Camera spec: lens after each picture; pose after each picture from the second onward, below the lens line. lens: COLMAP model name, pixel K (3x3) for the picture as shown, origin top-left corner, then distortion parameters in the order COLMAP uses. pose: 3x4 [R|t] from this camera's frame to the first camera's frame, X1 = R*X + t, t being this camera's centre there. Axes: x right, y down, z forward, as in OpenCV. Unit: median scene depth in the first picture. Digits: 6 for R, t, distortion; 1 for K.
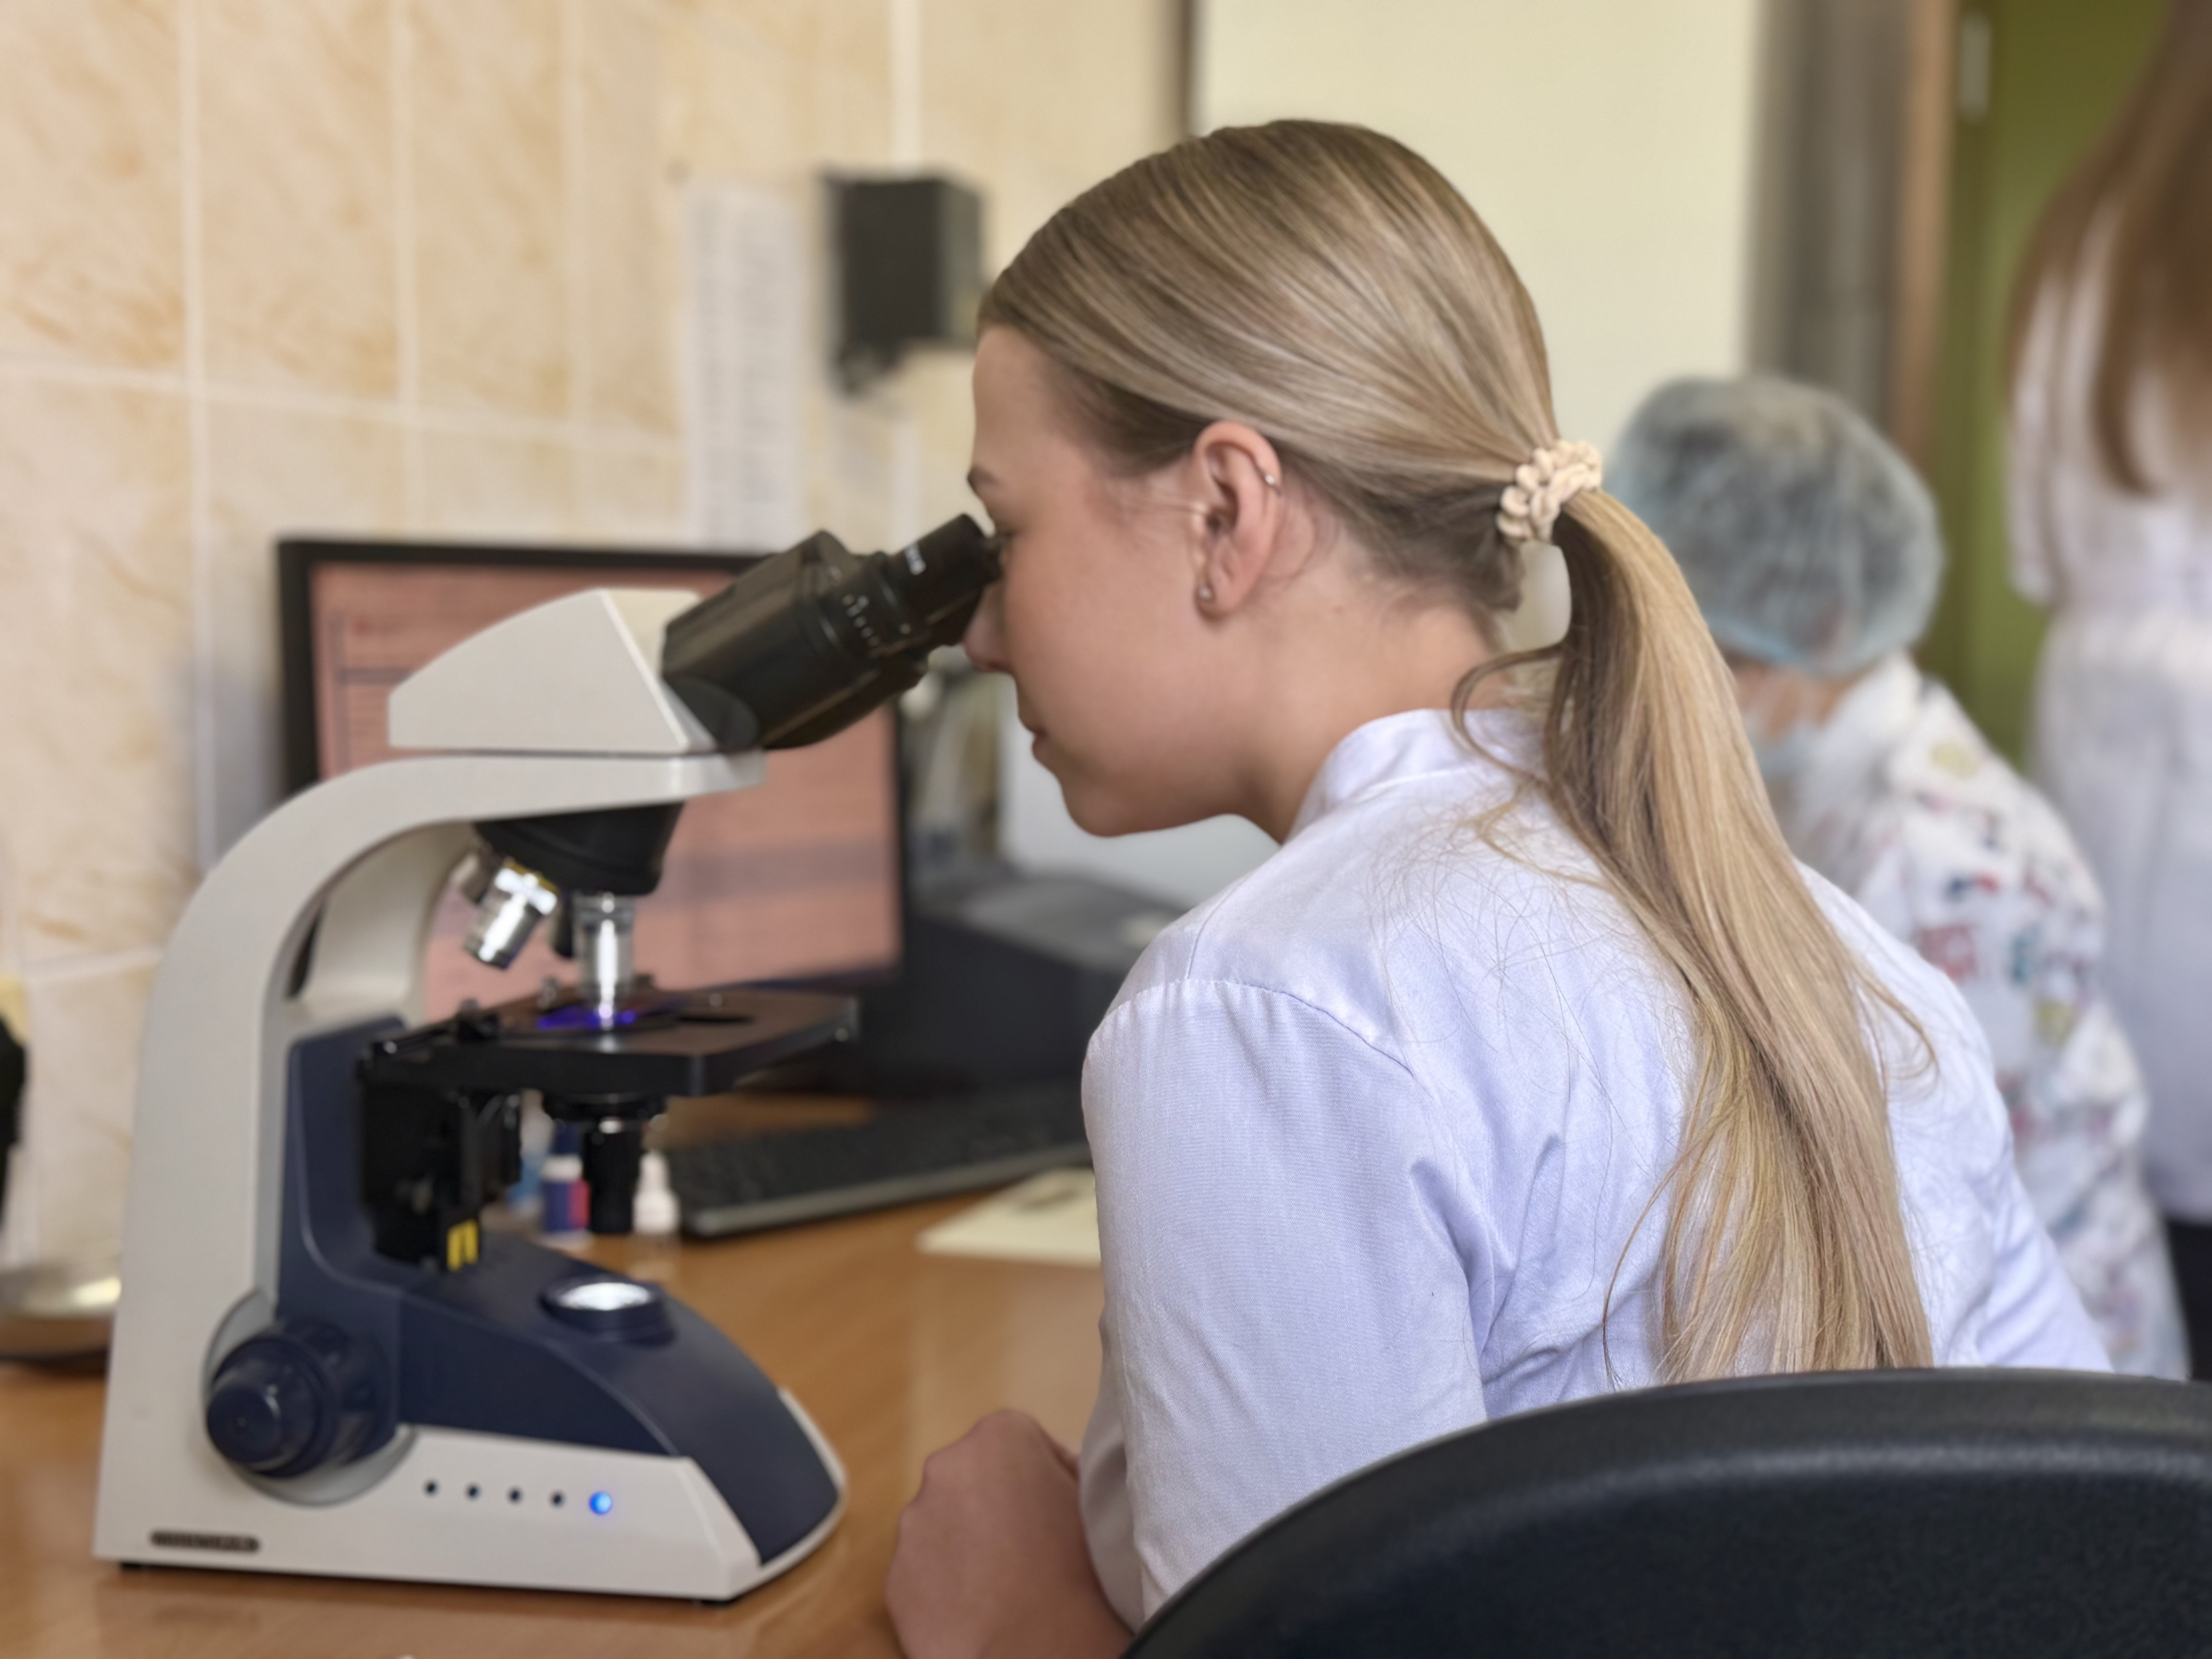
lens RADIAL K [[2831.9, 0, 1139.0], [0, 2831.9, 865.3], [0, 0, 1]] dist [0.073153, 0.000000]
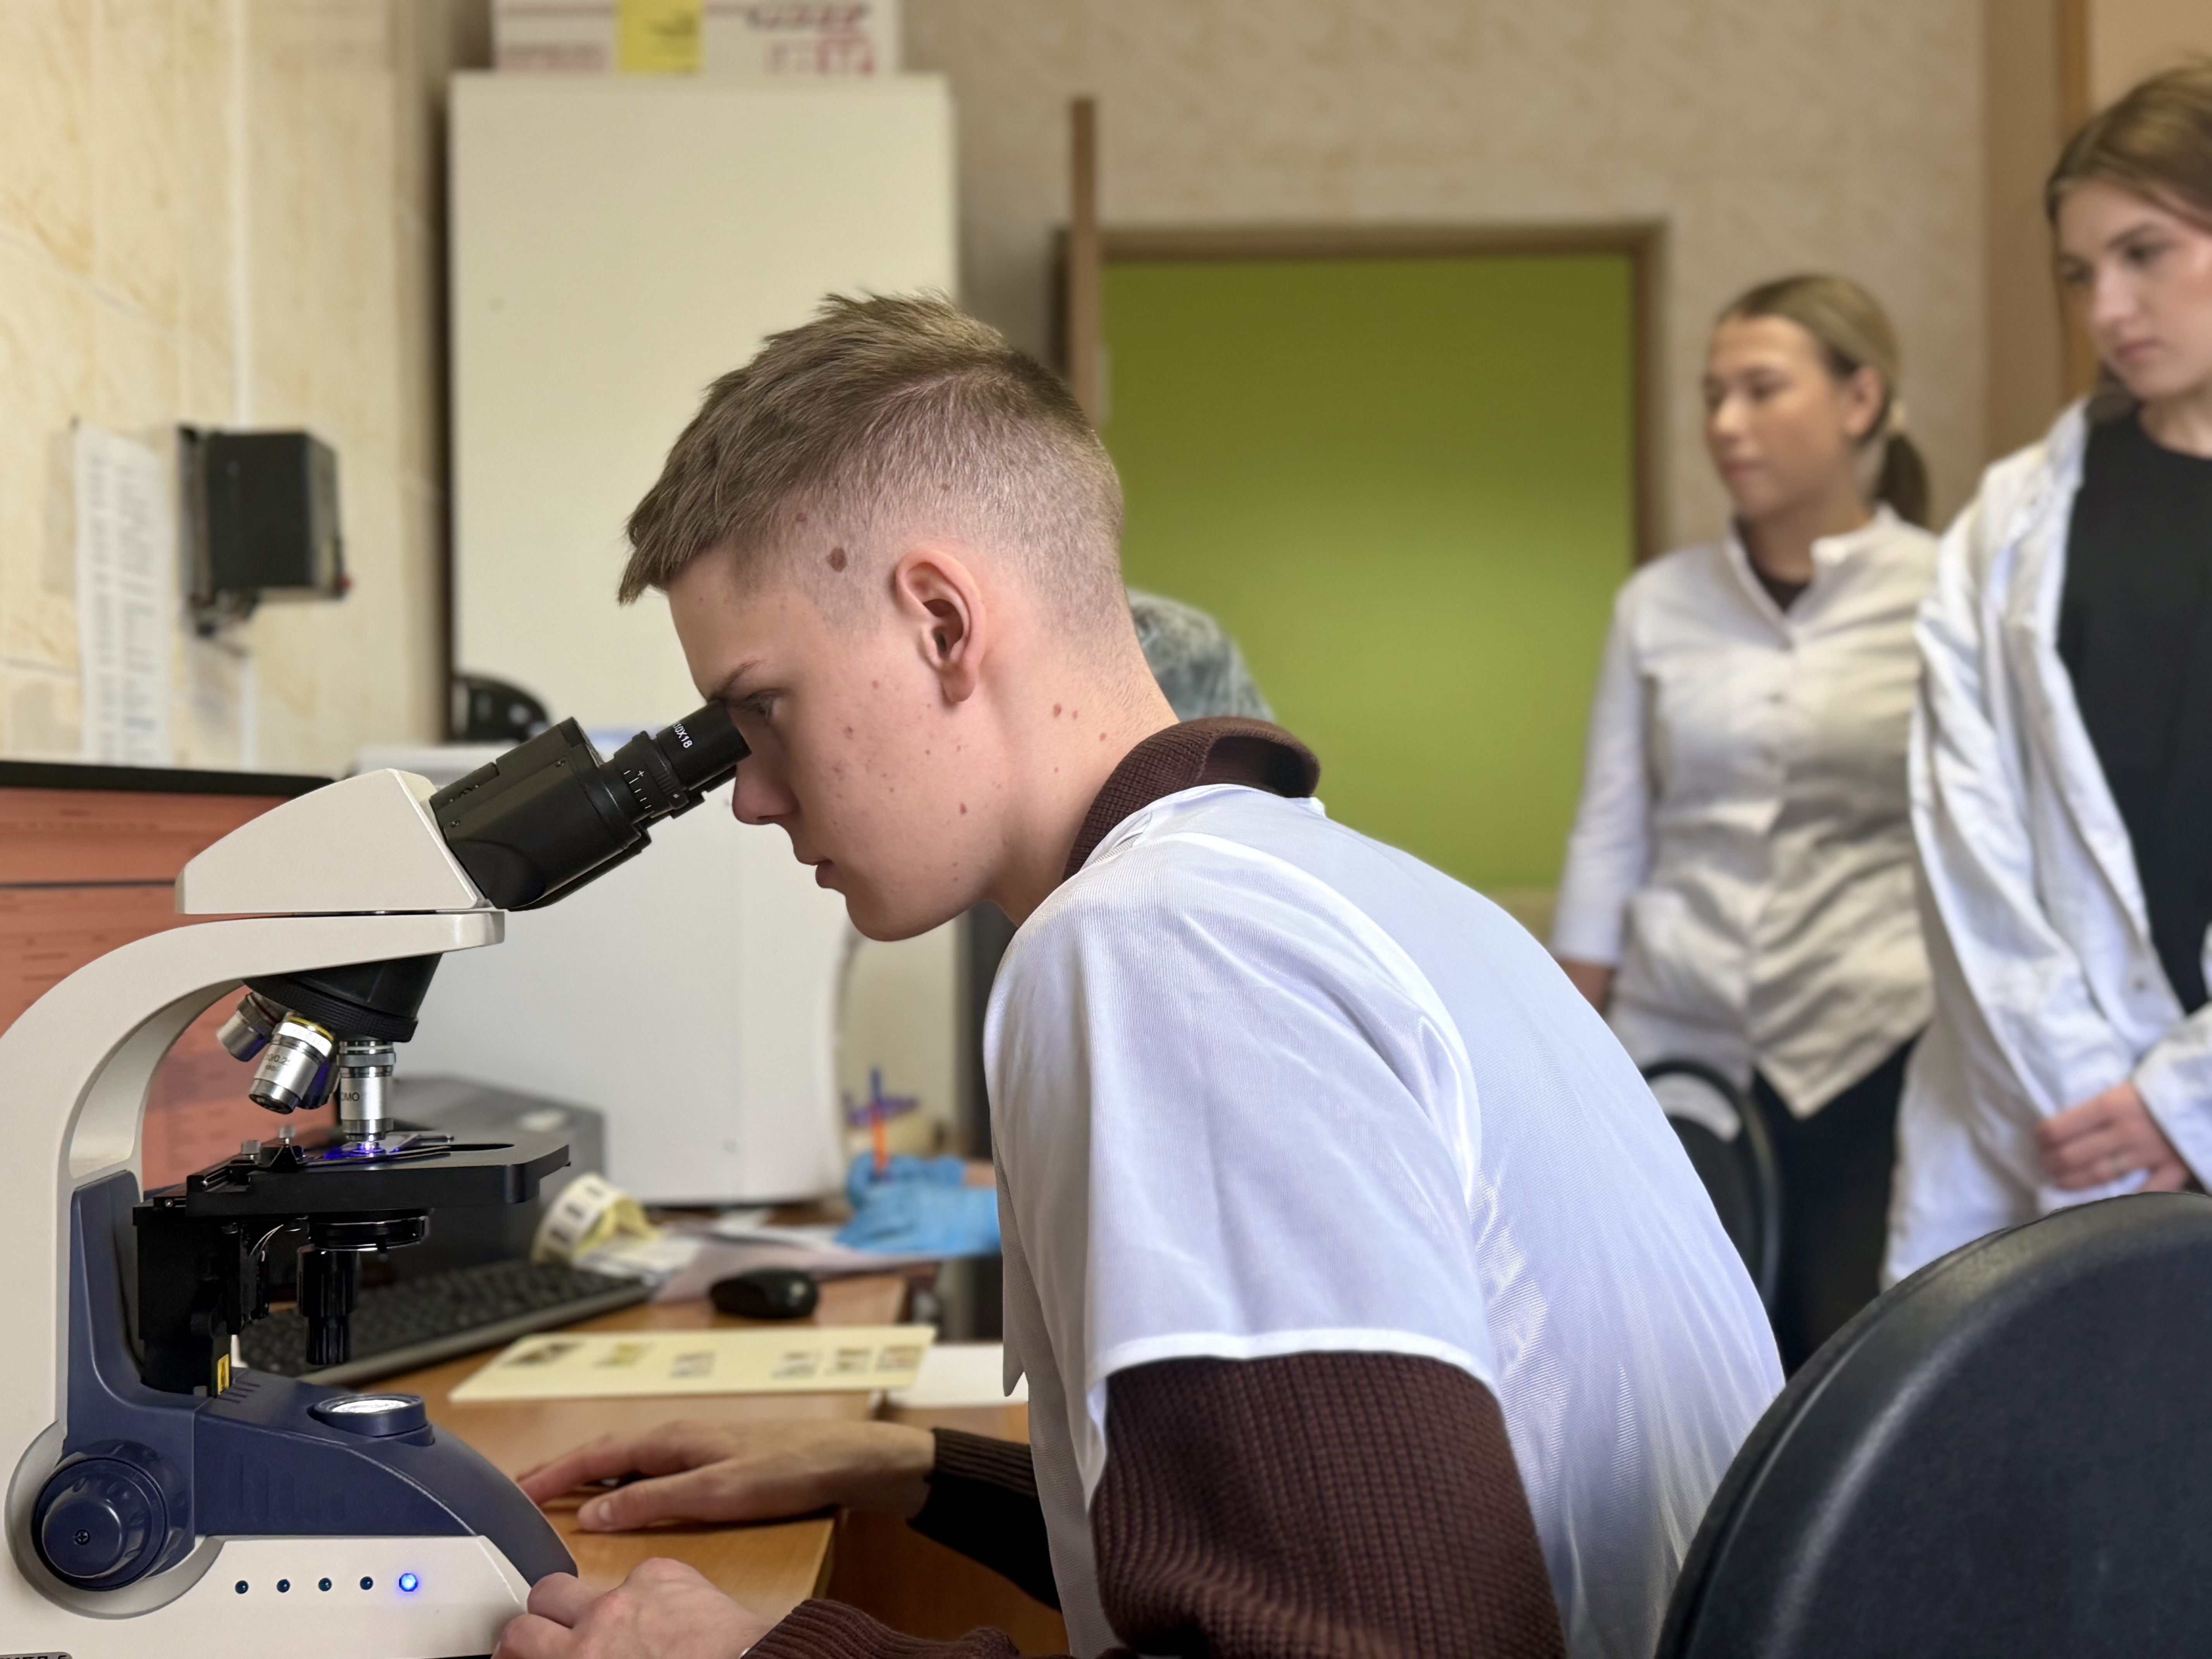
lens RADIAL K [[2710.0, 0, 1111.4], [0, 2710.0, 853.3], [0, 0, 1]] dist [0.069586, 0.000000]
pose [[0.944938, -0.020552, 0.326603, -0.261334], [0.051971, 0.994785, -0.087764, 0.046249], [-0.323096, 0.099906, 0.941078, -0.118475]]
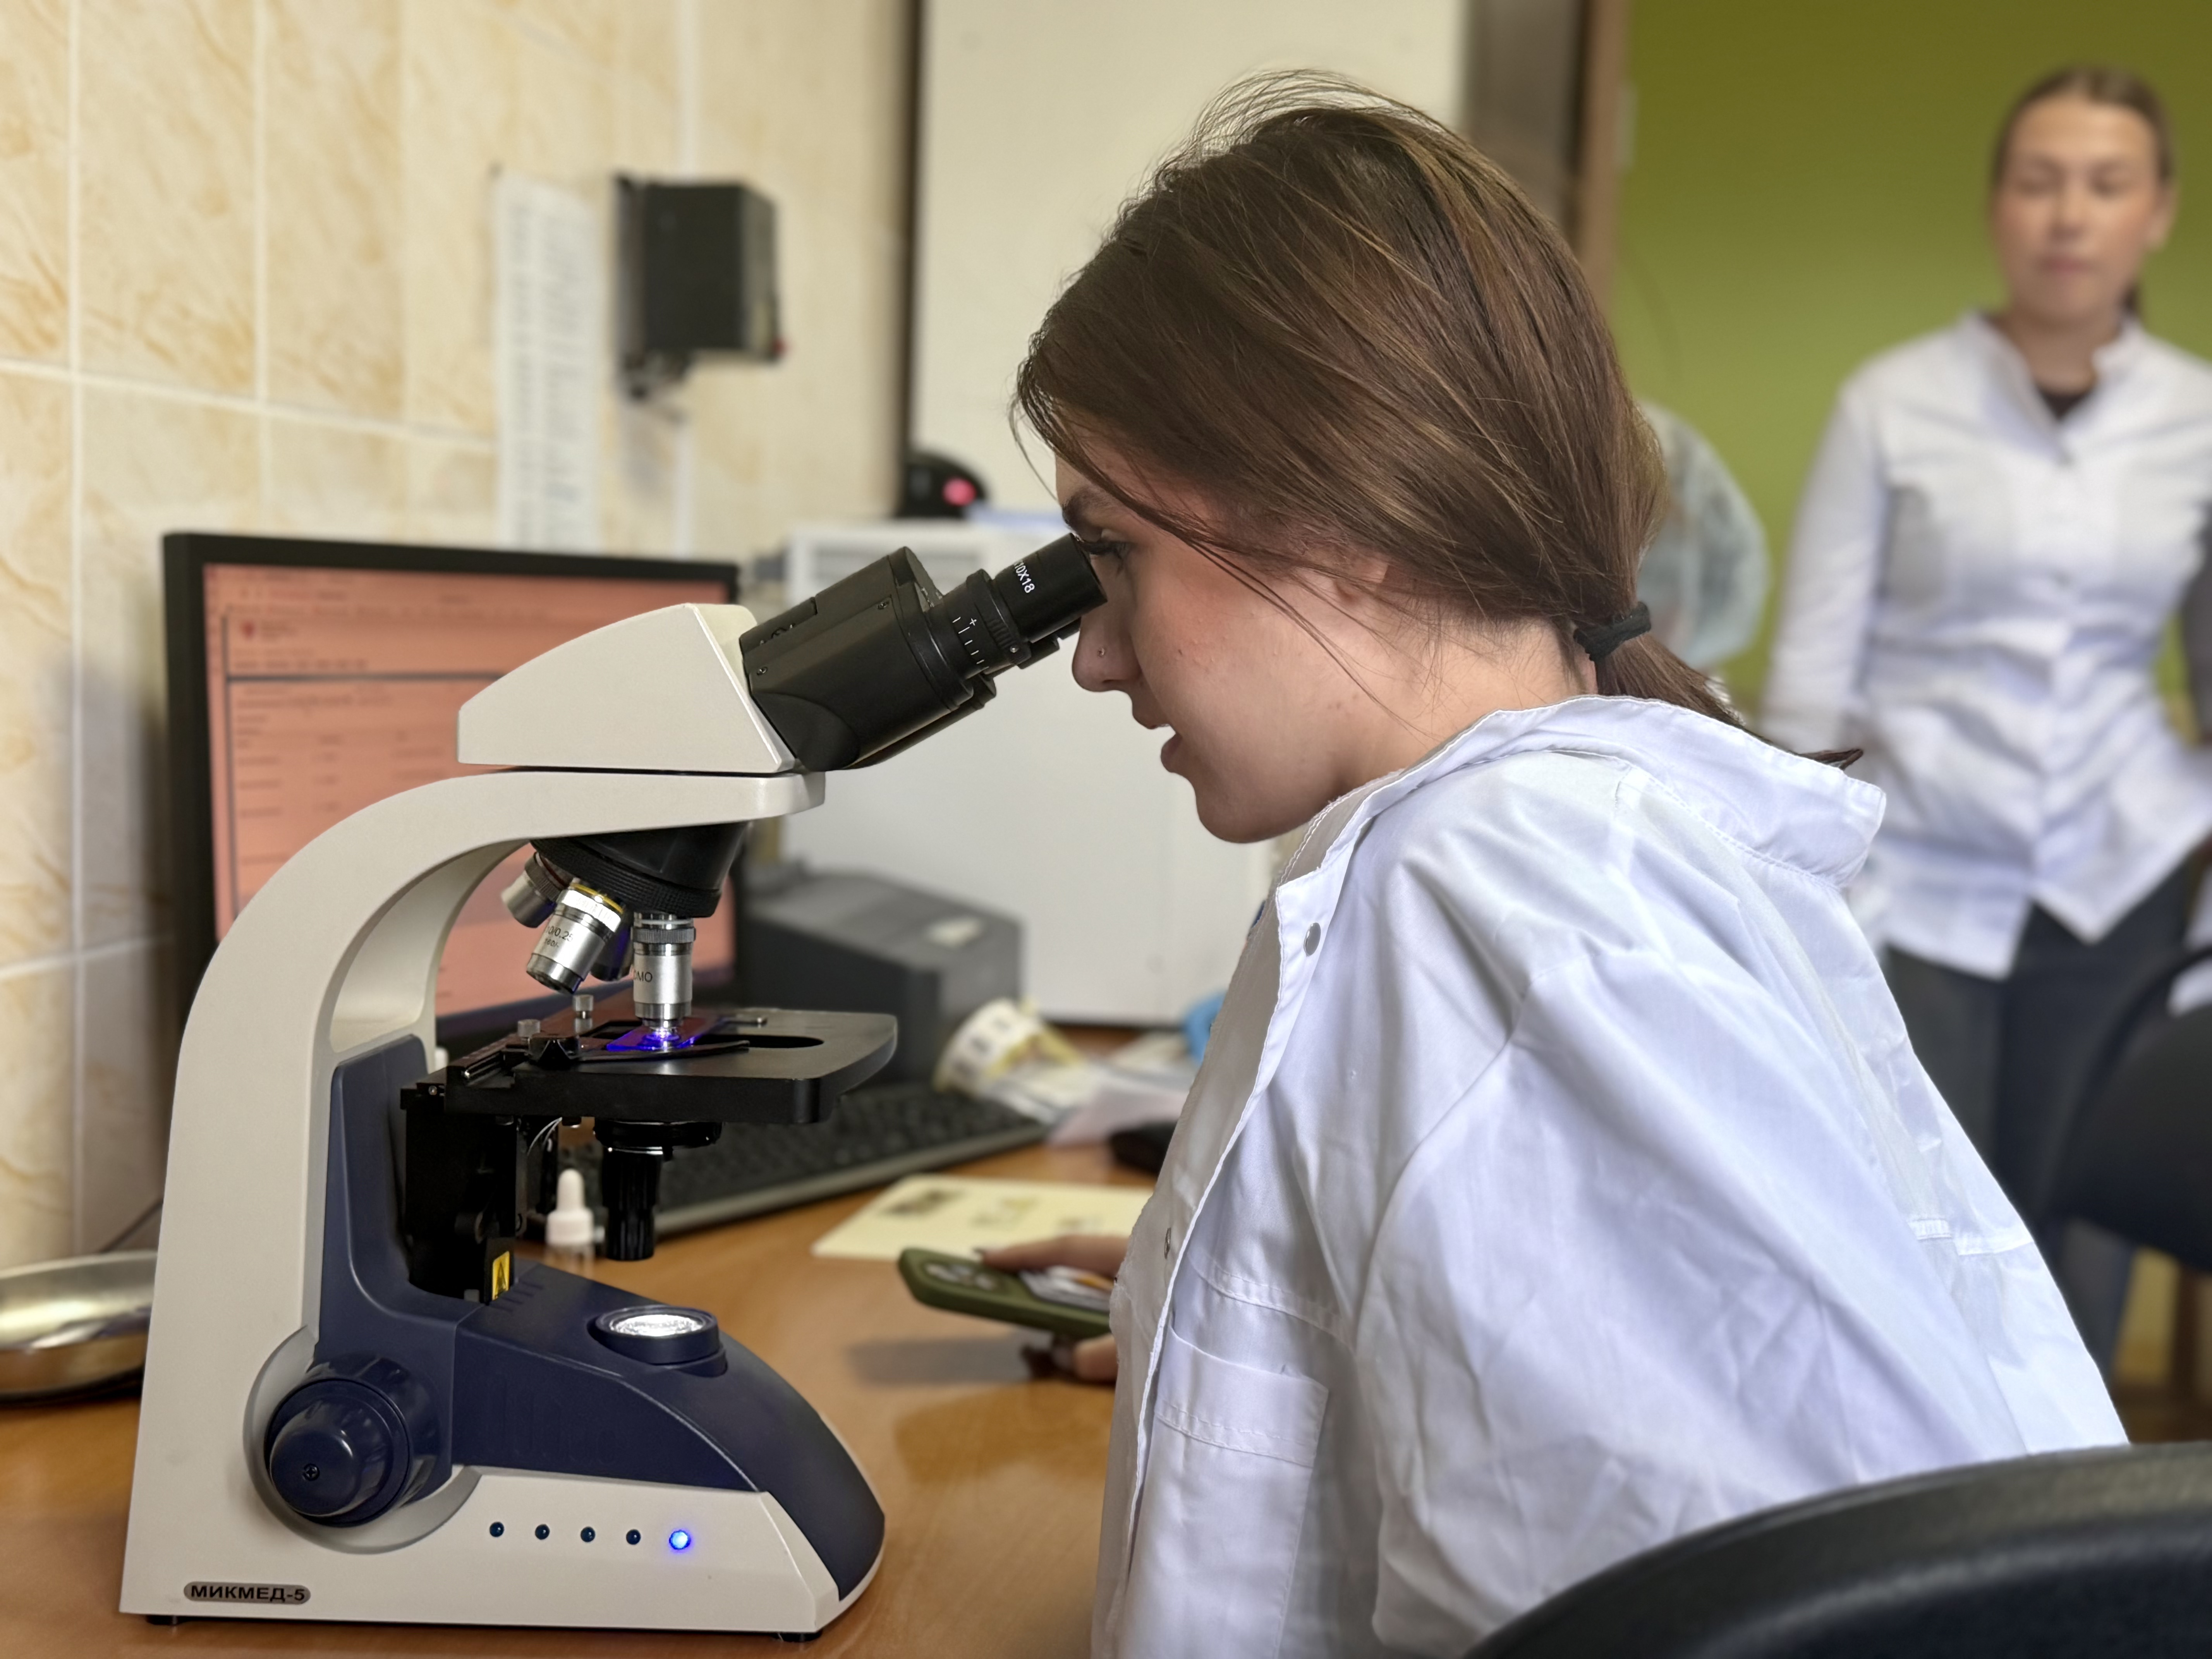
lens RADIAL K [[2710.0, 0, 1117.6], [0, 2710.0, 844.3], [0, 0, 1]] dist [0.069586, 0.000000]
pose [[0.988516, 0.006128, 0.150990, -0.175620], [-0.005495, 0.999974, -0.004611, -0.010271], [-0.151014, 0.003728, 0.988525, 0.051873]]
